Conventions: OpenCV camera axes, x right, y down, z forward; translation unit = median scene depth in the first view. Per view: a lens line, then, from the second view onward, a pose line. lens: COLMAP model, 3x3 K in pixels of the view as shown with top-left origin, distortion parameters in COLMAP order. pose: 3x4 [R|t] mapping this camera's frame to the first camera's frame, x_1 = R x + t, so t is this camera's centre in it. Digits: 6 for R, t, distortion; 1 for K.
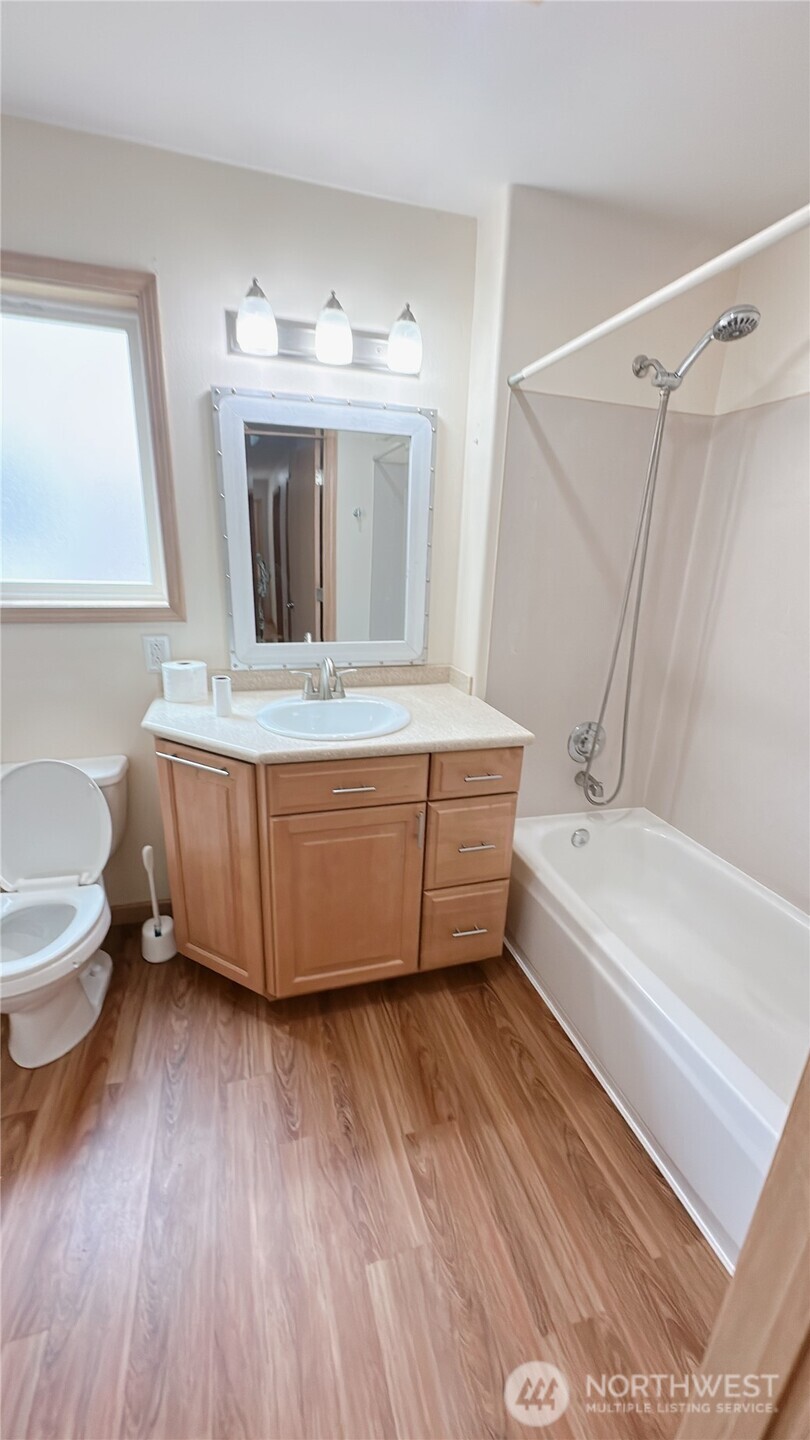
lens RADIAL K [[549.2, 0, 405.0], [0, 549.2, 720.0], [0, 0, 1]] dist [-0.003086, 0.000010]
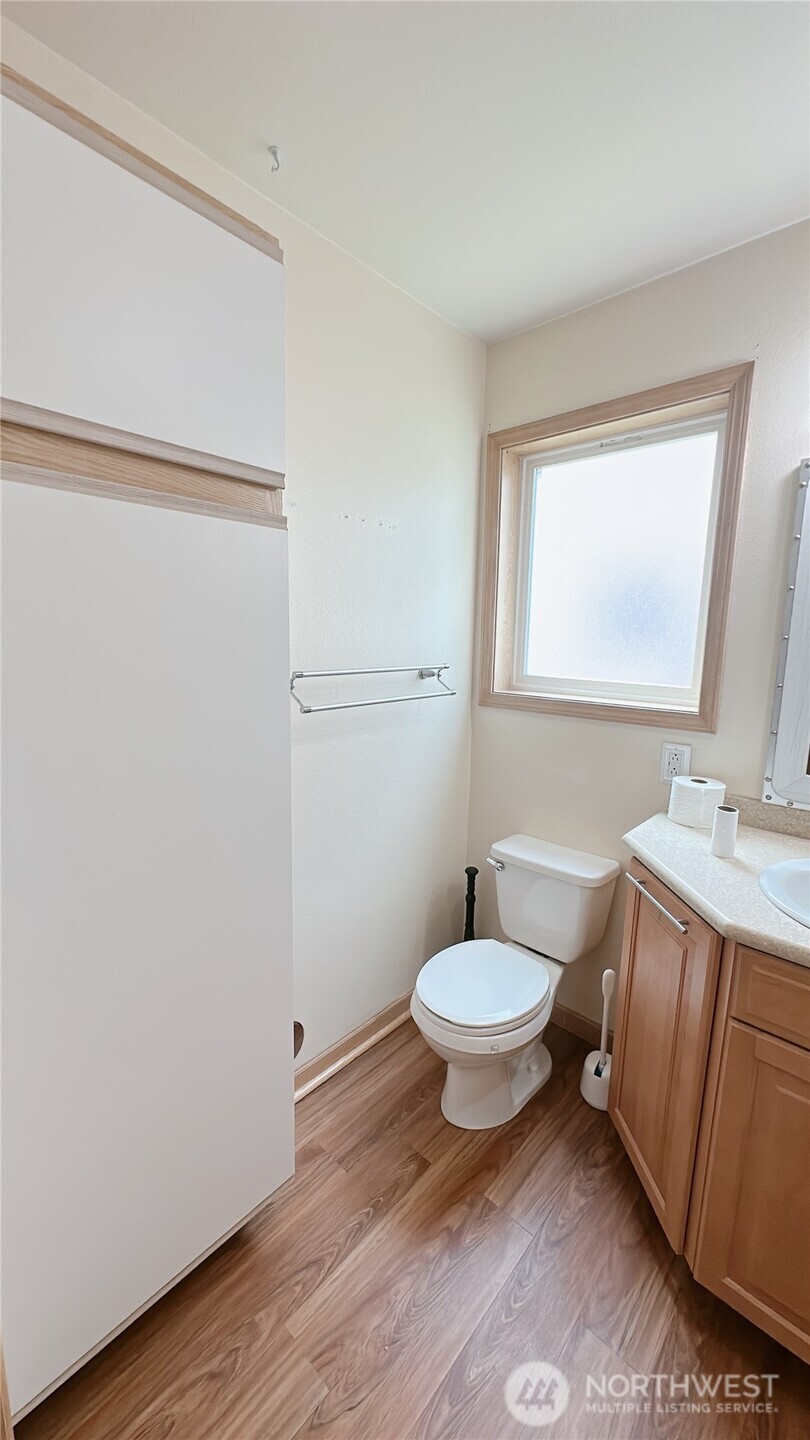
lens RADIAL K [[549.2, 0, 405.0], [0, 549.2, 720.0], [0, 0, 1]] dist [-0.003086, 0.000010]
pose [[0.510644, 0.113234, -0.852303, 0.085313], [-0.264616, 0.963872, -0.030484, -0.051308], [0.818059, 0.241099, 0.522159, 0.175611]]
